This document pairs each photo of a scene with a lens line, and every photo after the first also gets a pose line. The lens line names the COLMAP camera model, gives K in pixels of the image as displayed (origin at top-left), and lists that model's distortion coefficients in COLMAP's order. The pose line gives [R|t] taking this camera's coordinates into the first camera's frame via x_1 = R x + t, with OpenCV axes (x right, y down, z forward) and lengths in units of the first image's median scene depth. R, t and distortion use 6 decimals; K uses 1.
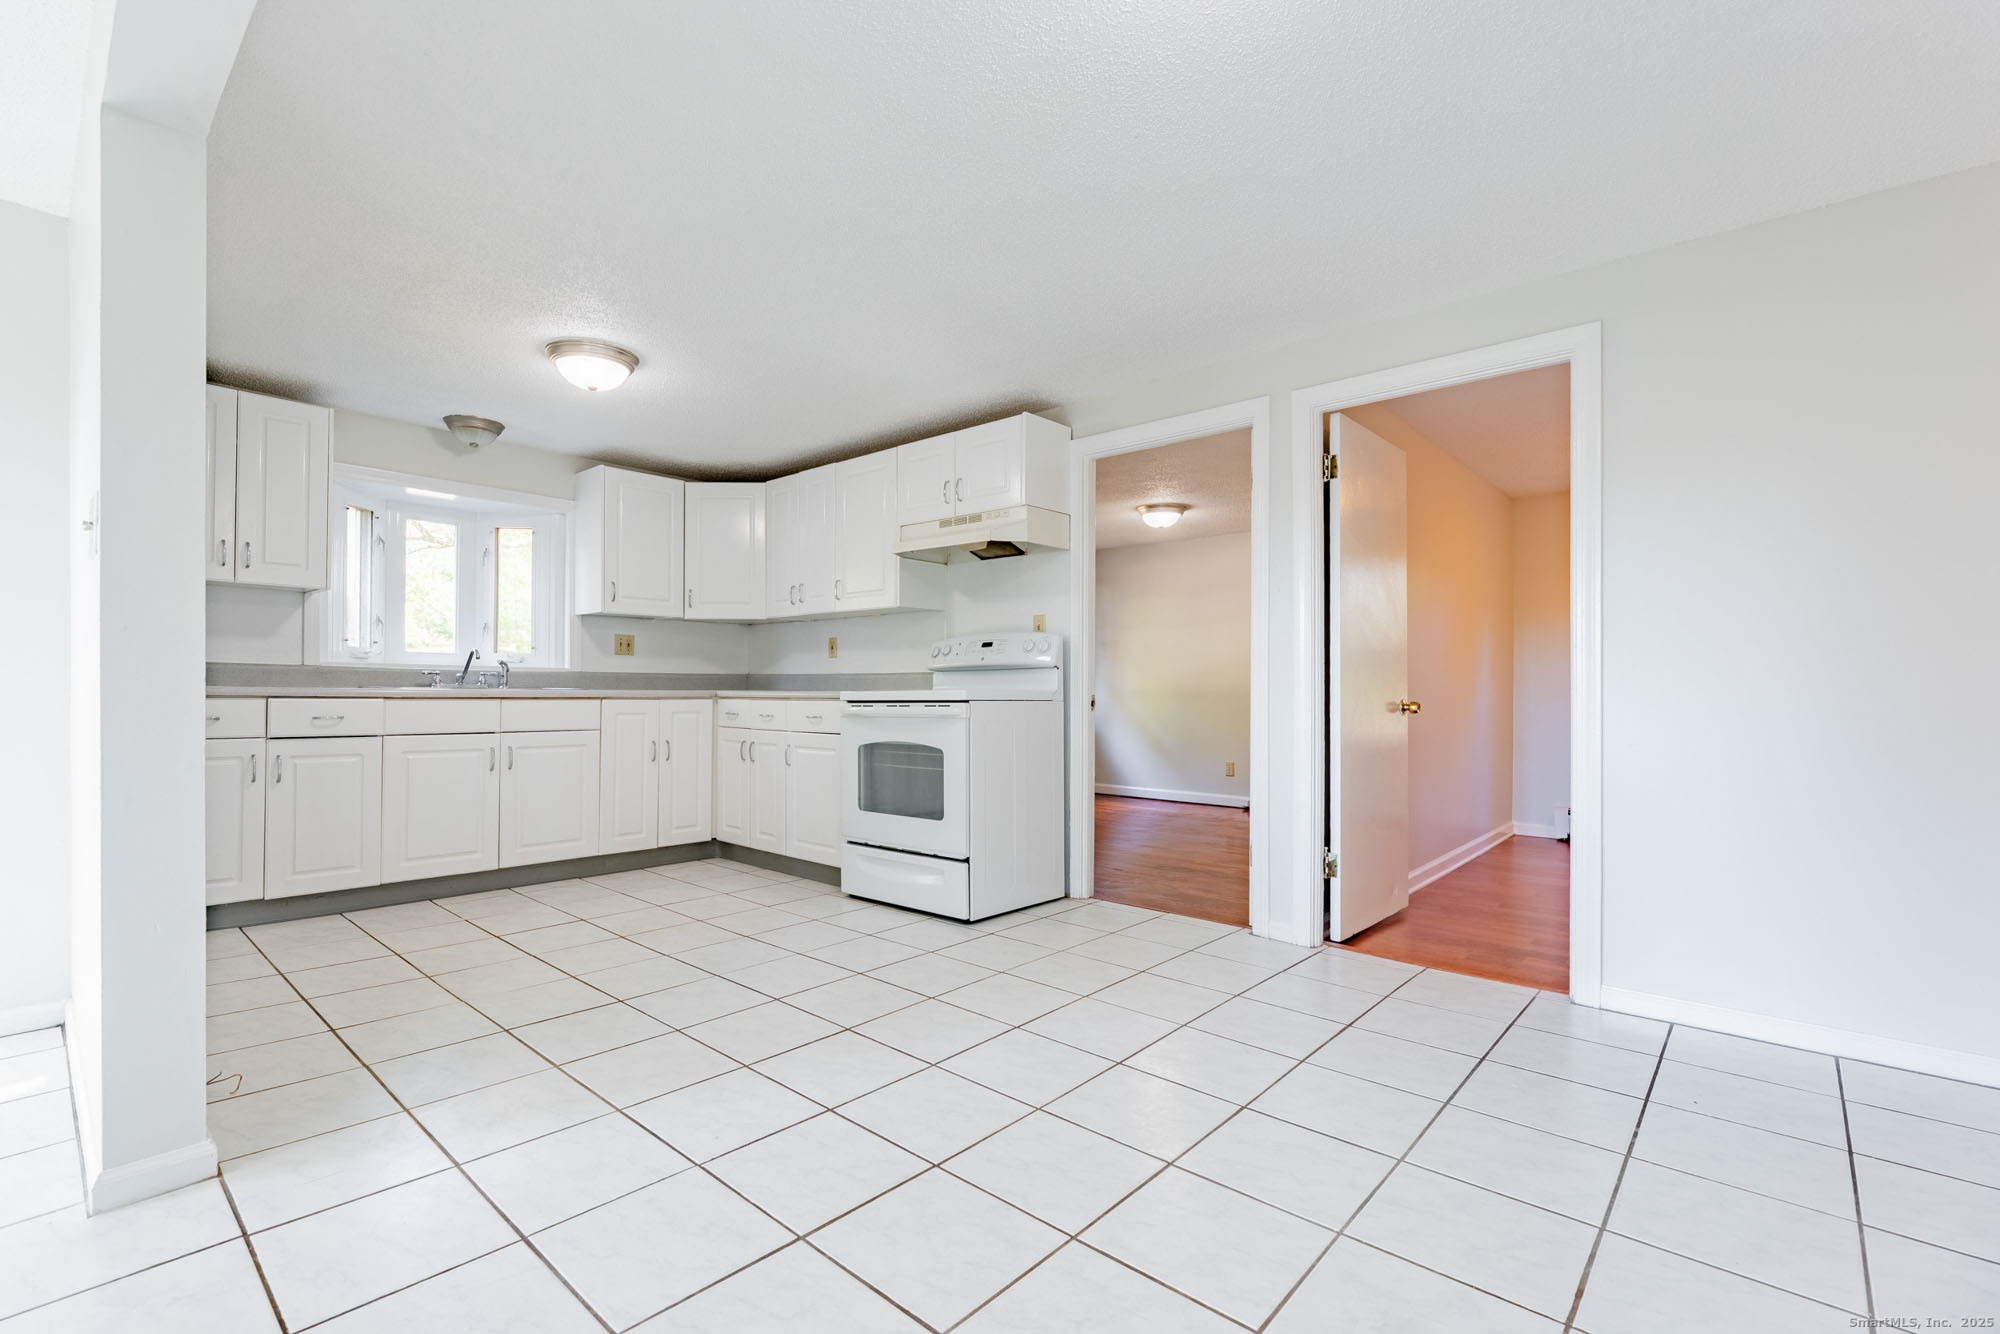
lens RADIAL K [[874.7, 0, 943.7], [0, 874.7, 694.0], [0, 0, 1]] dist [-0.000899, -0.000157]
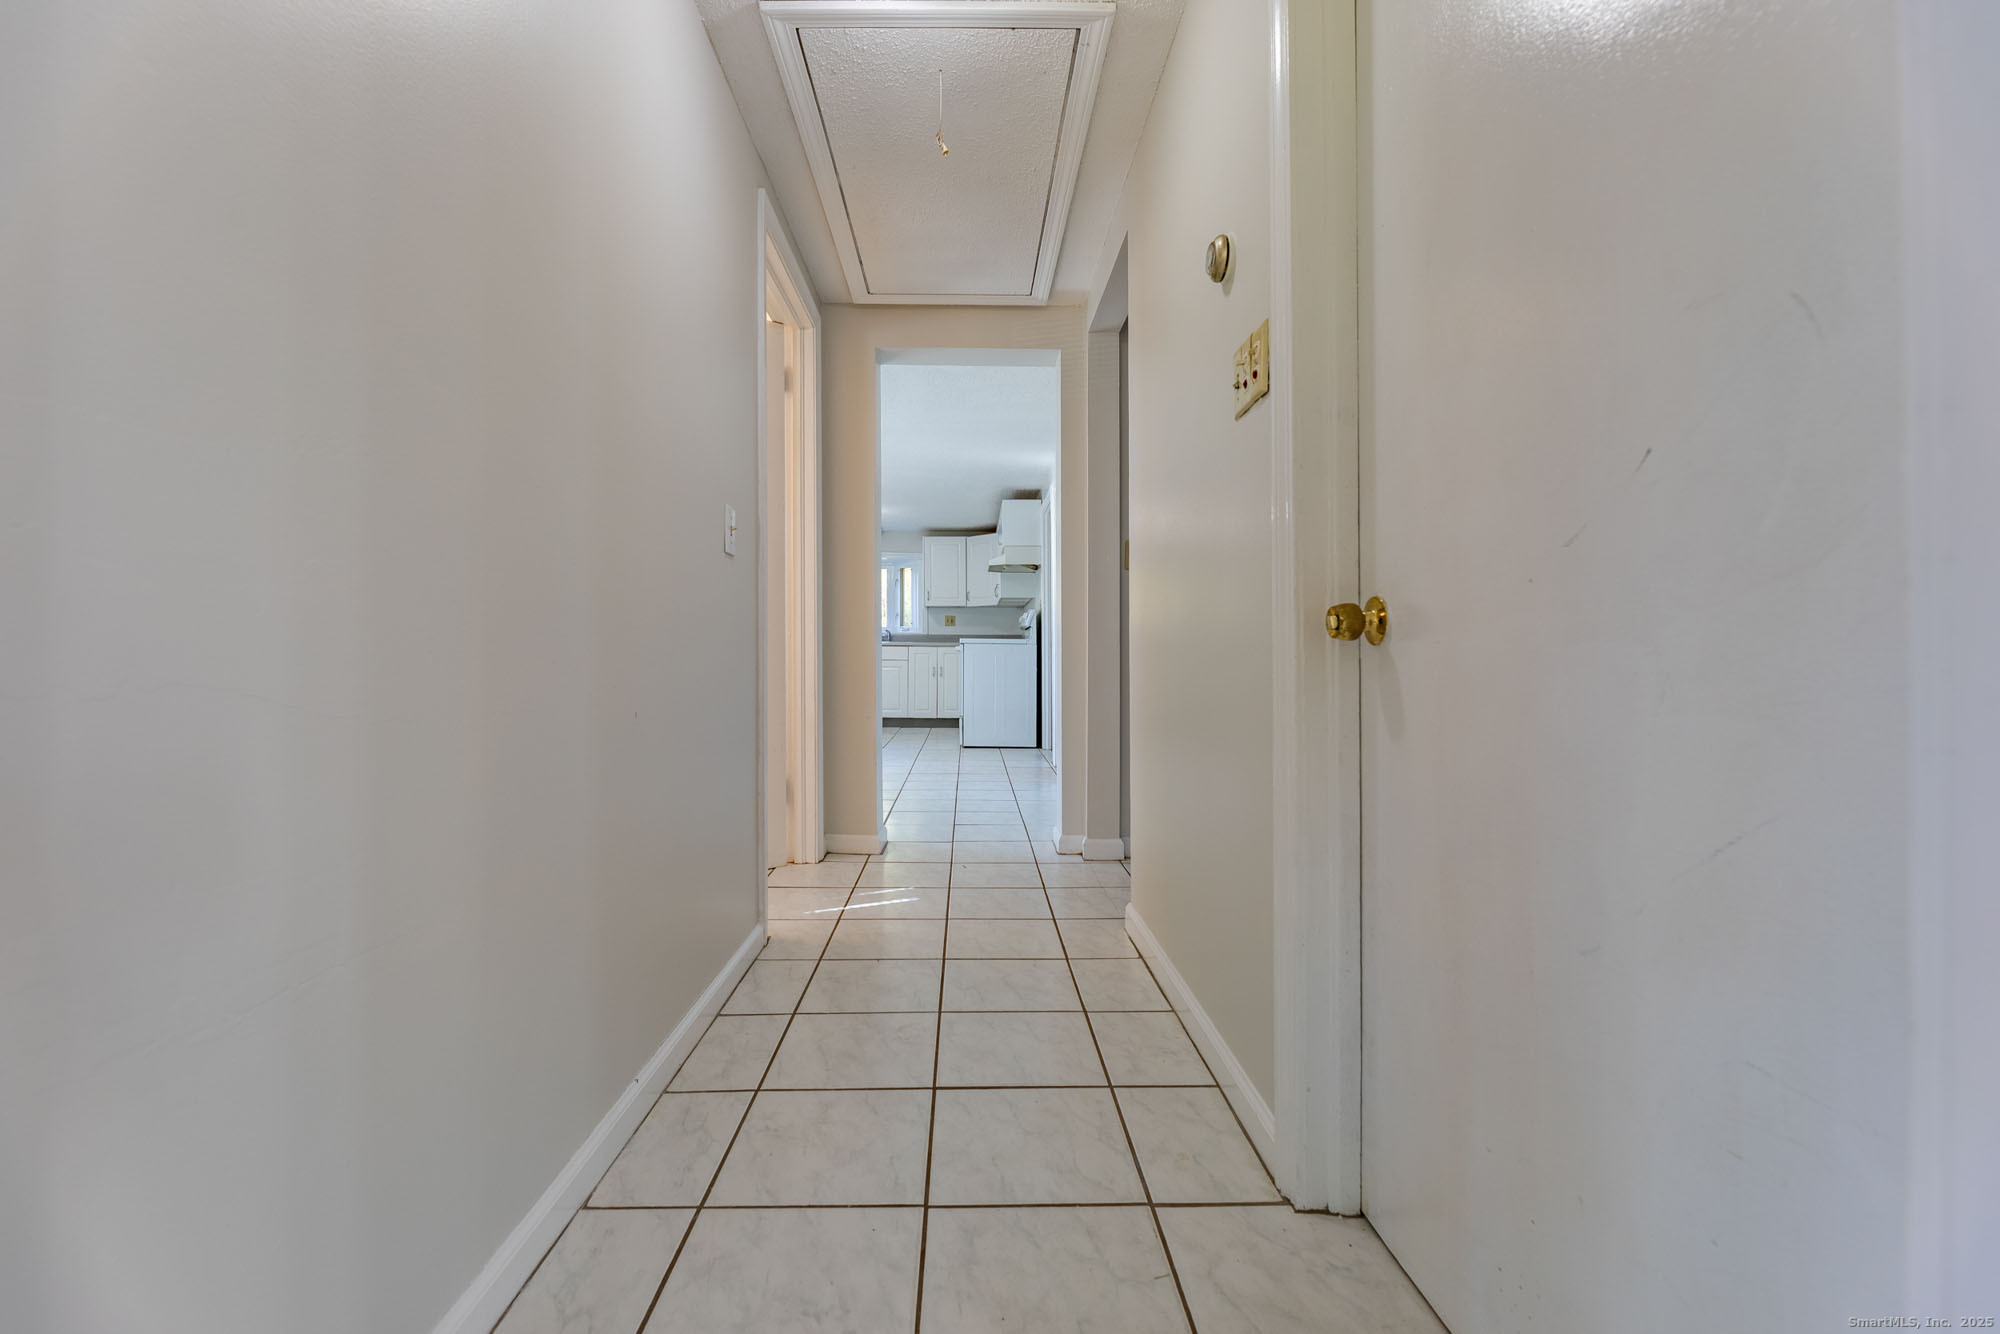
lens RADIAL K [[816.5, 0, 998.4], [0, 816.5, 703.6], [0, 0, 1]] dist [0.000193, 0.000006]
pose [[0.711589, 0.040284, -0.701440, 1.230308], [-0.000759, 0.998398, 0.056569, 0.033156], [0.702596, -0.039722, 0.710480, -0.313113]]
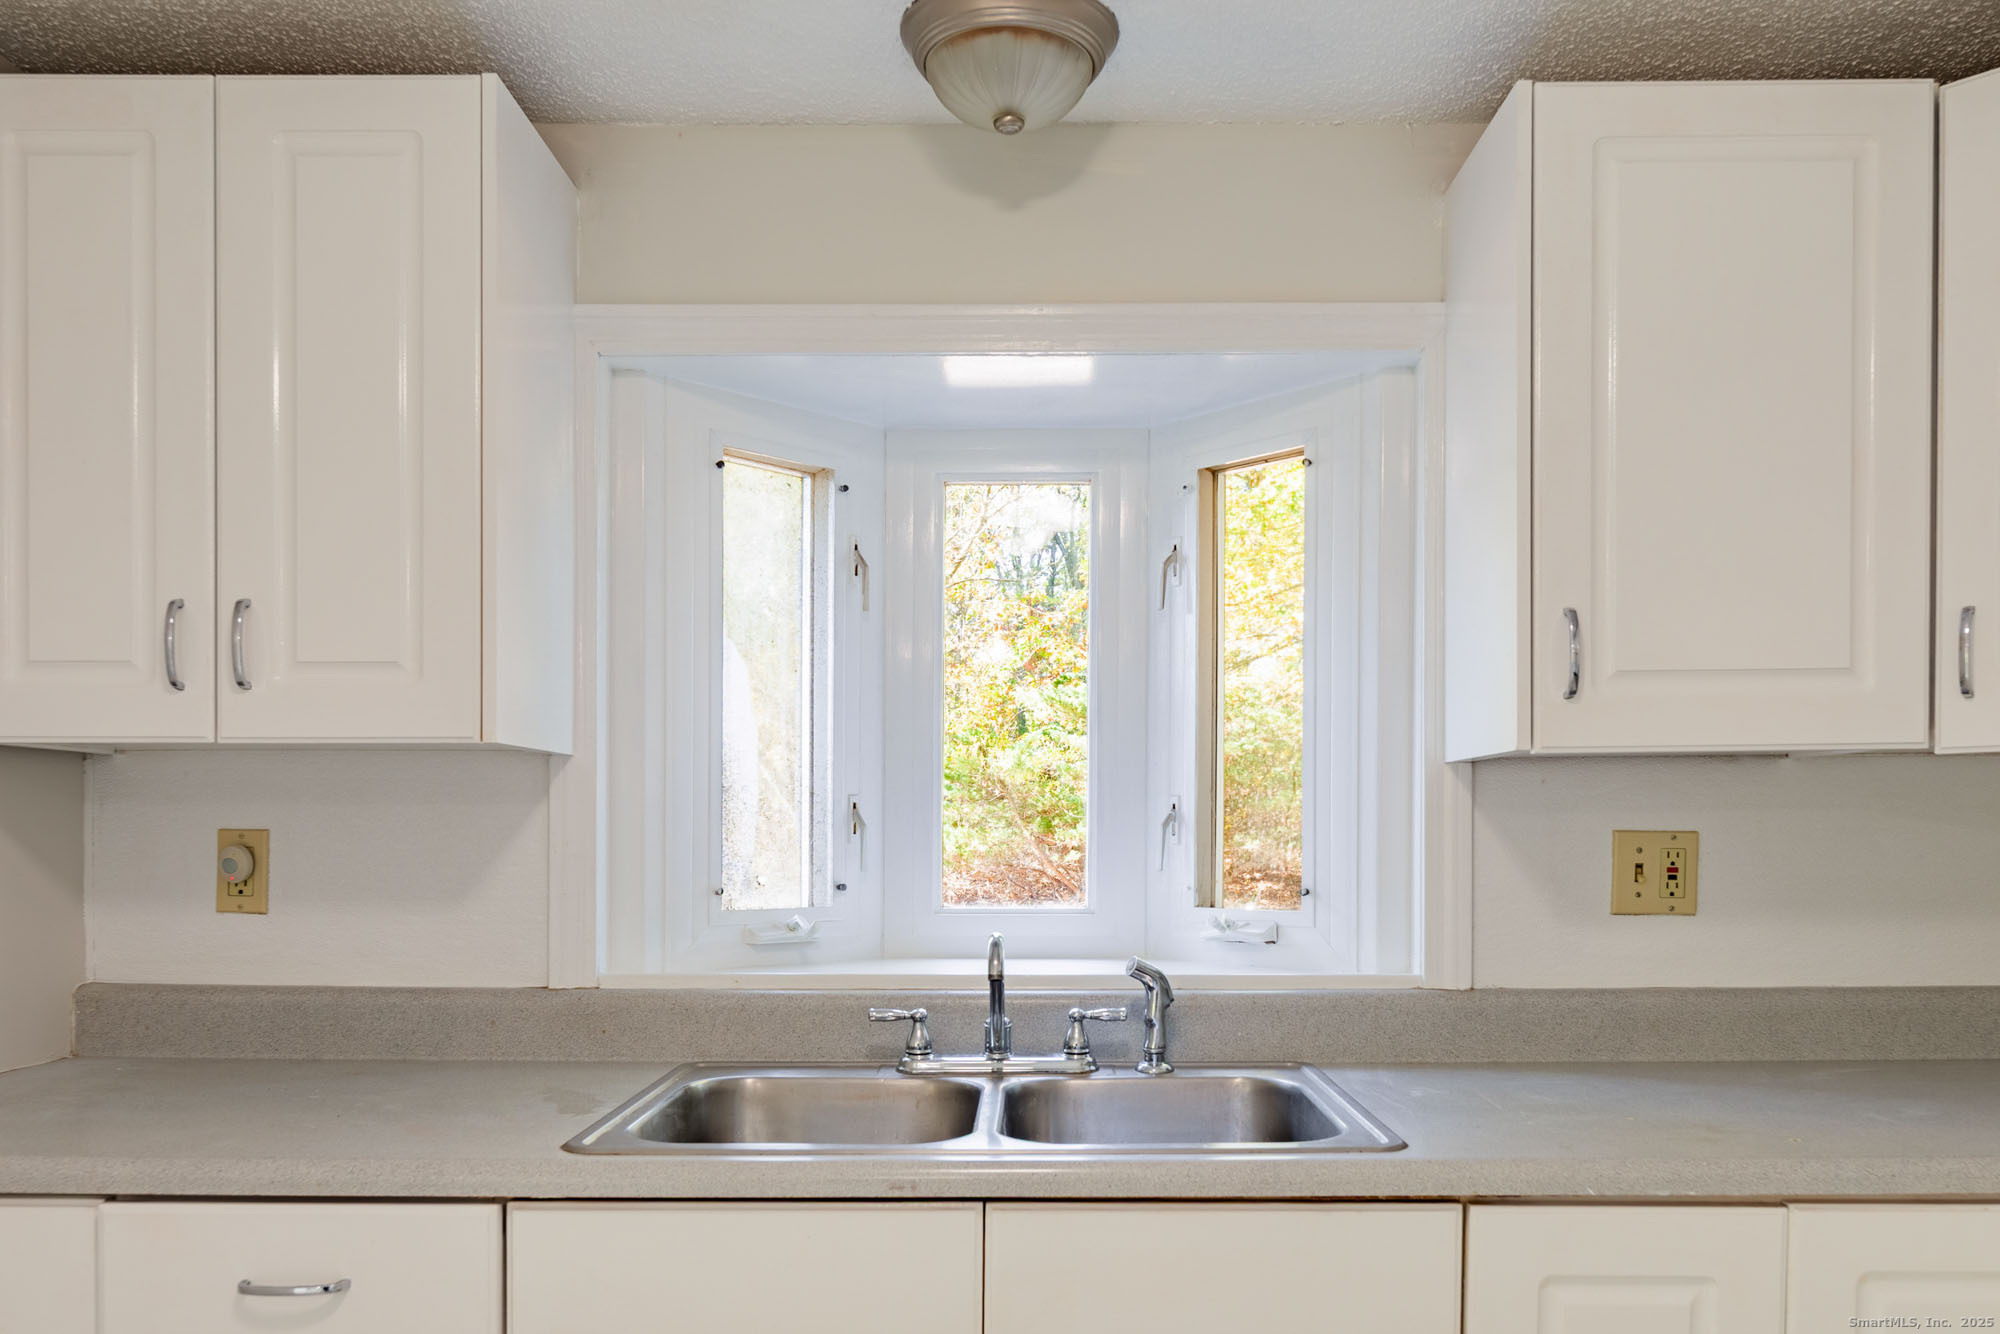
lens RADIAL K [[1516.2, 0, 1038.7], [0, 1516.2, 870.2], [0, 0, 1]] dist [-0.005312, -0.001385]
pose [[0.685072, 0.008624, -0.728424, -0.210773], [0.003083, 0.999887, 0.014738, -0.074969], [0.728469, -0.012343, 0.684968, 0.700460]]
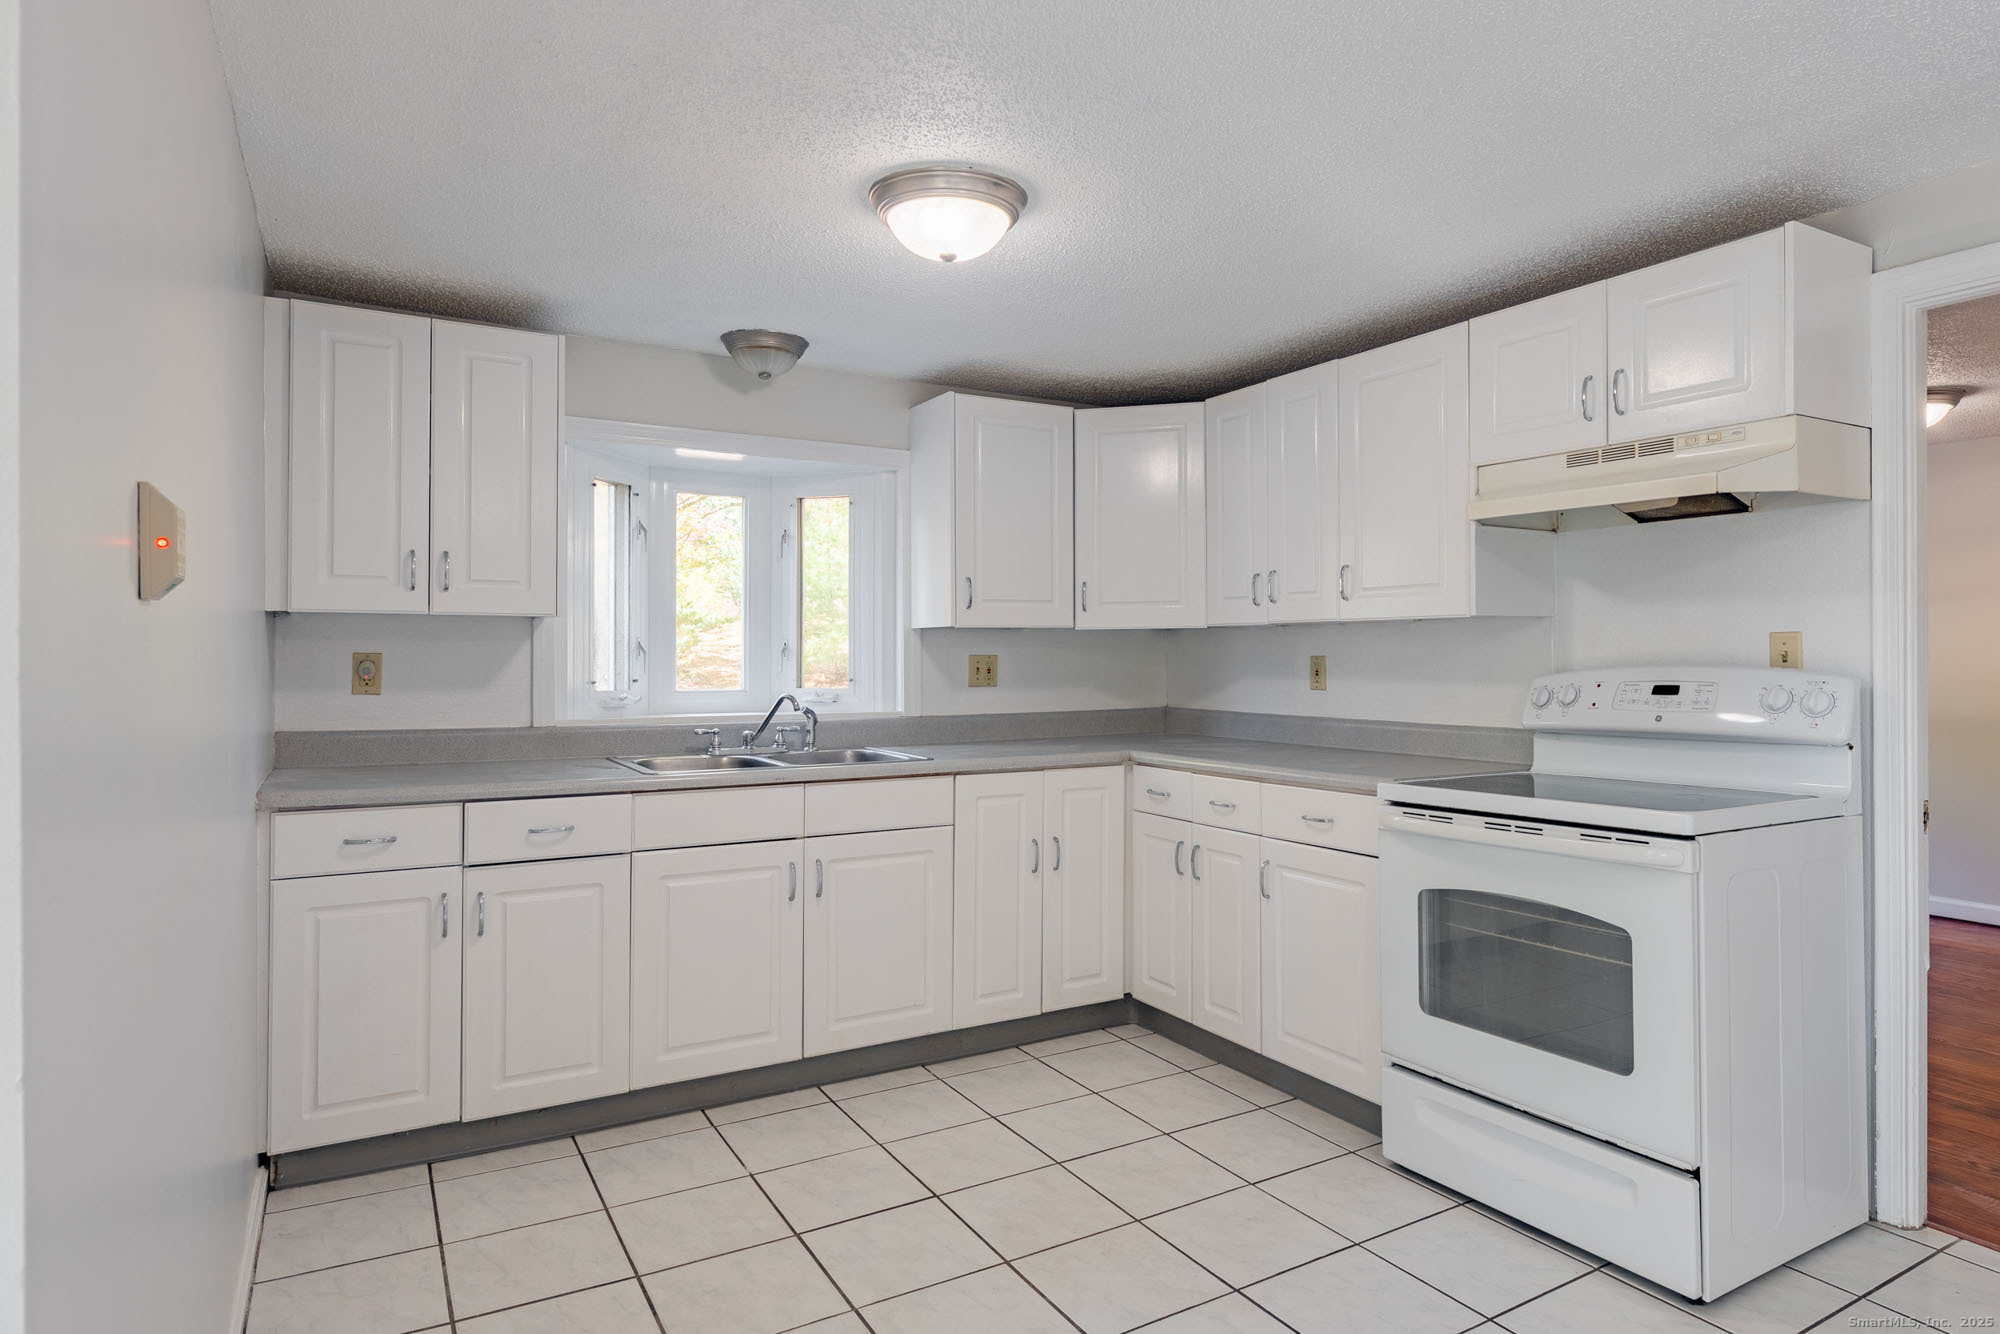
lens RADIAL K [[1135.9, 0, 1044.4], [0, 1135.9, 659.4], [0, 0, 1]] dist [-0.001249, 0.000308]
pose [[0.963751, -0.007624, -0.266695, -0.119541], [0.006649, 0.999968, -0.004559, -0.071319], [0.266722, 0.002621, 0.963770, 0.253101]]
